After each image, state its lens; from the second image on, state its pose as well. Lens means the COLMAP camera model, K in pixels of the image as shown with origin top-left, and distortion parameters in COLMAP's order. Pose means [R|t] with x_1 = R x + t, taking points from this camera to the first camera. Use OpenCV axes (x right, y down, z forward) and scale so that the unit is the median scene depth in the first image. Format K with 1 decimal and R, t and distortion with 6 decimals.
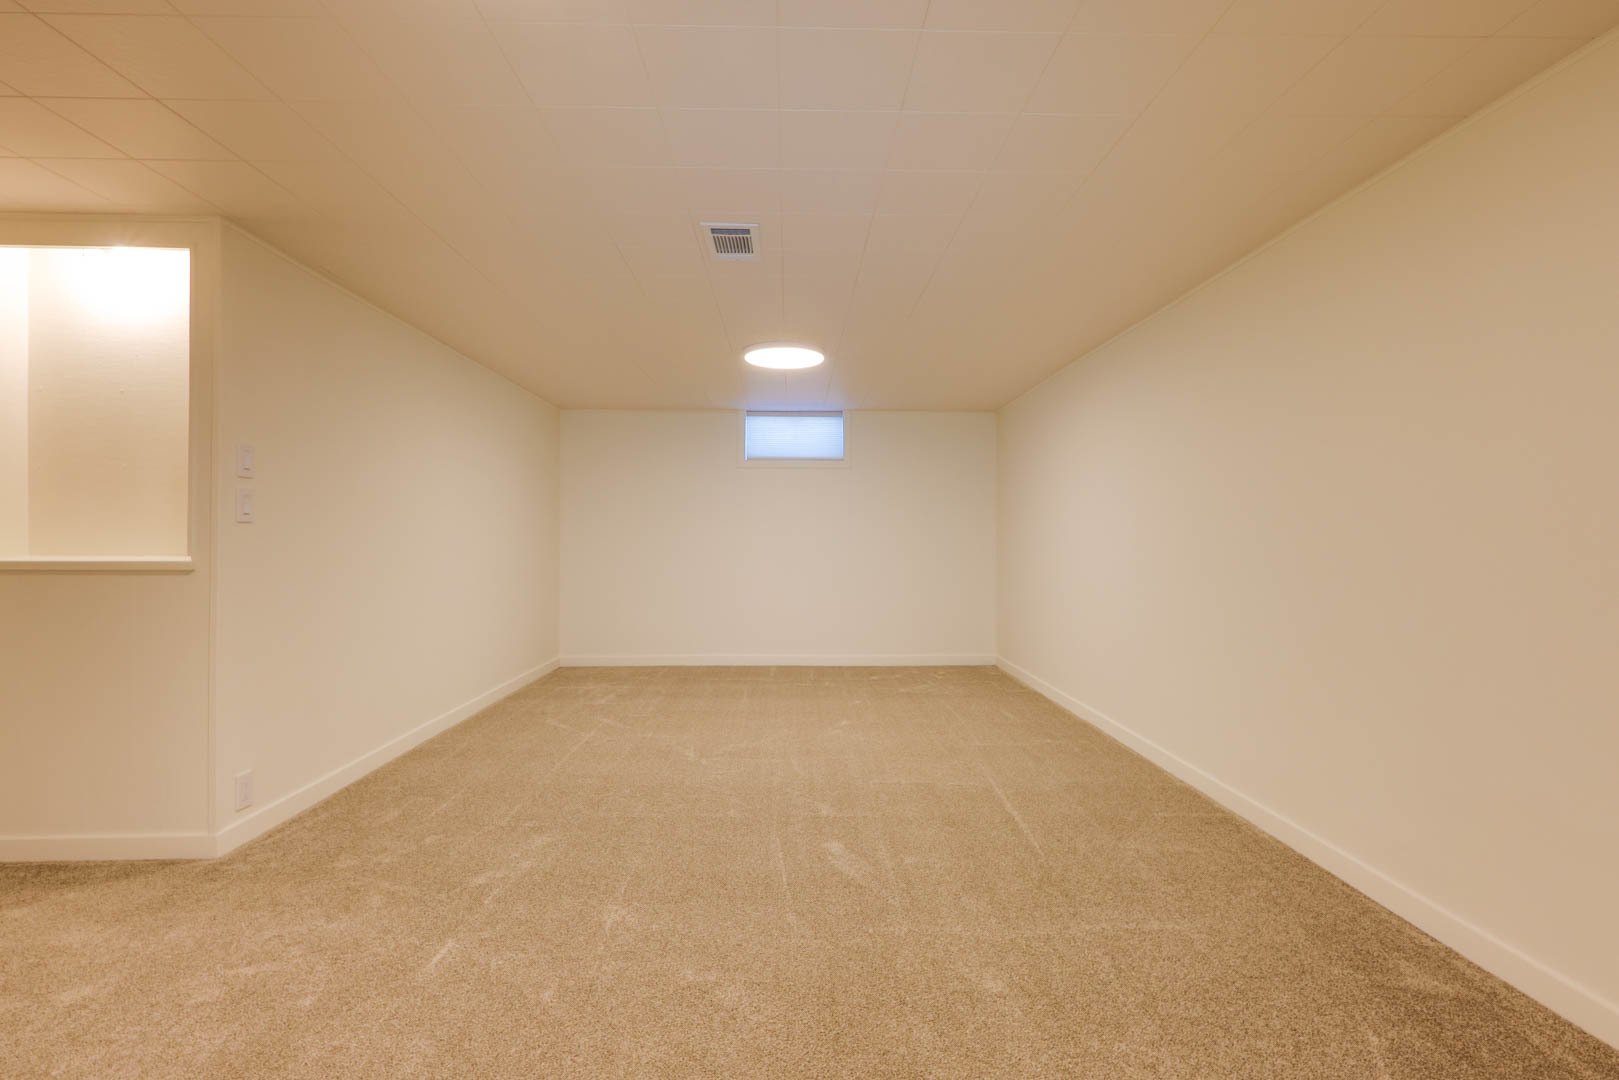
lens RADIAL K [[761.2, 0, 806.0], [0, 761.2, 538.5], [0, 0, 1]] dist [-0.004520, 0.004417]
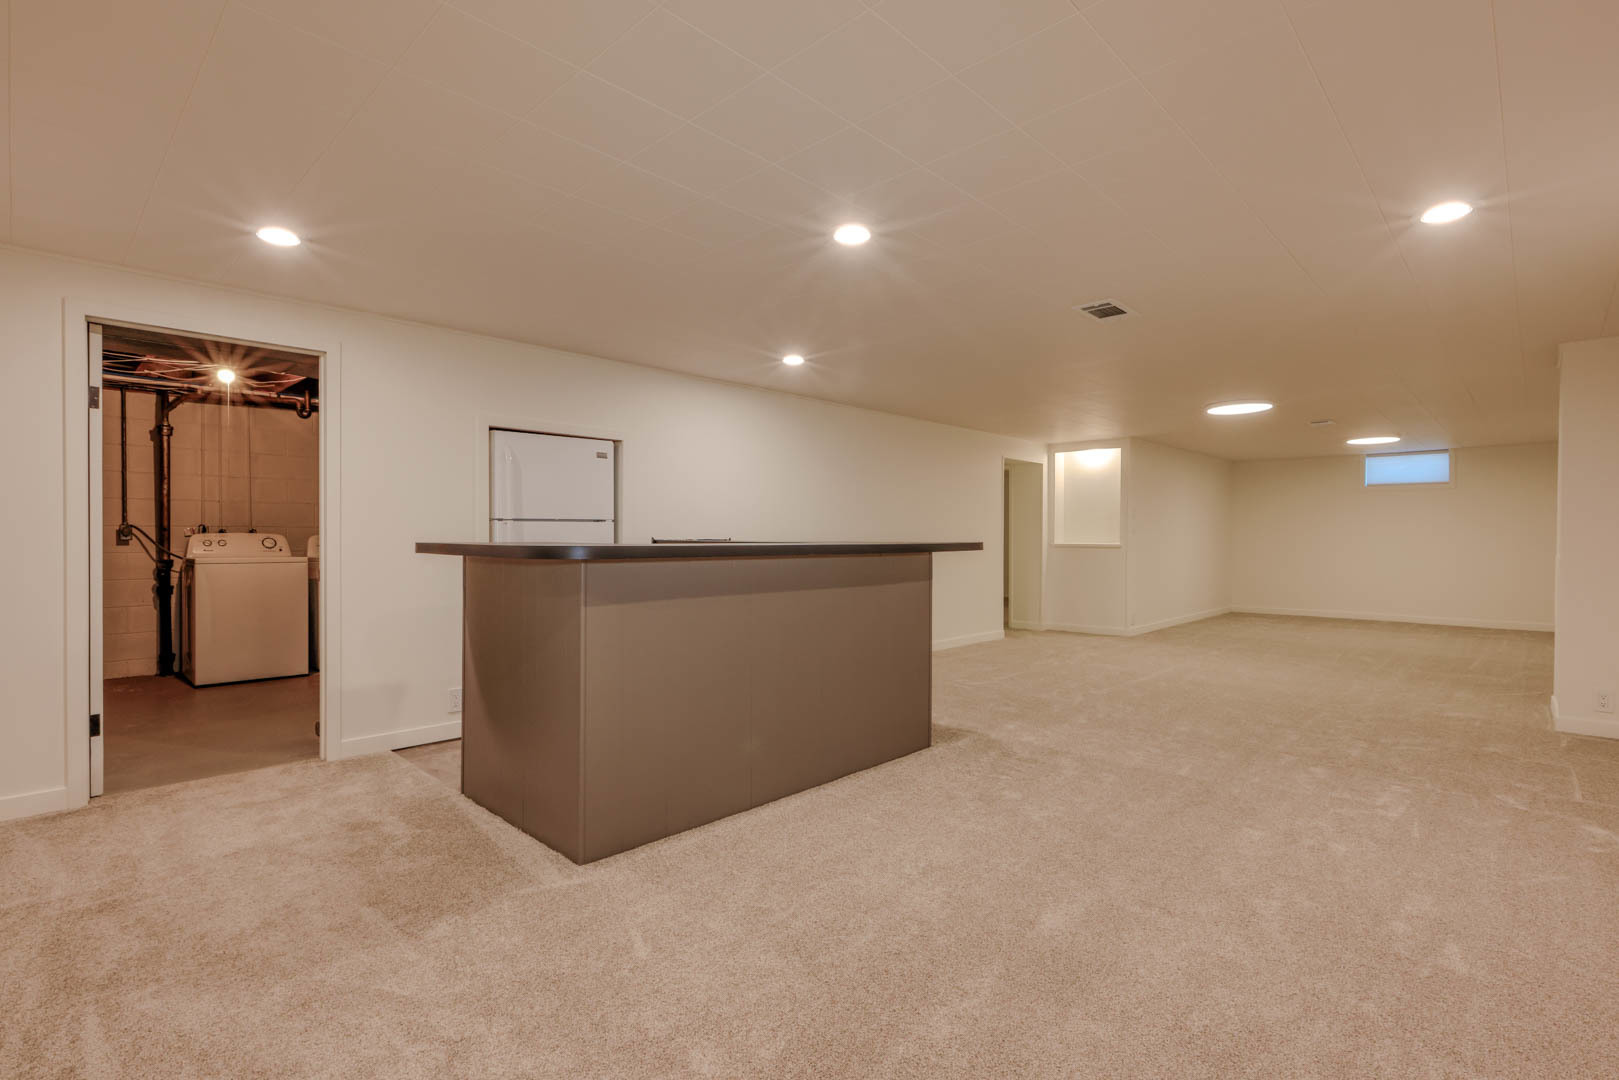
lens RADIAL K [[761.2, 0, 801.8], [0, 761.2, 537.7], [0, 0, 1]] dist [-0.004520, 0.004417]
pose [[0.698587, 0.007198, -0.715489, 0.517640], [-0.003375, 0.999971, 0.006765, -0.014274], [0.715517, -0.002311, 0.698592, -2.066321]]
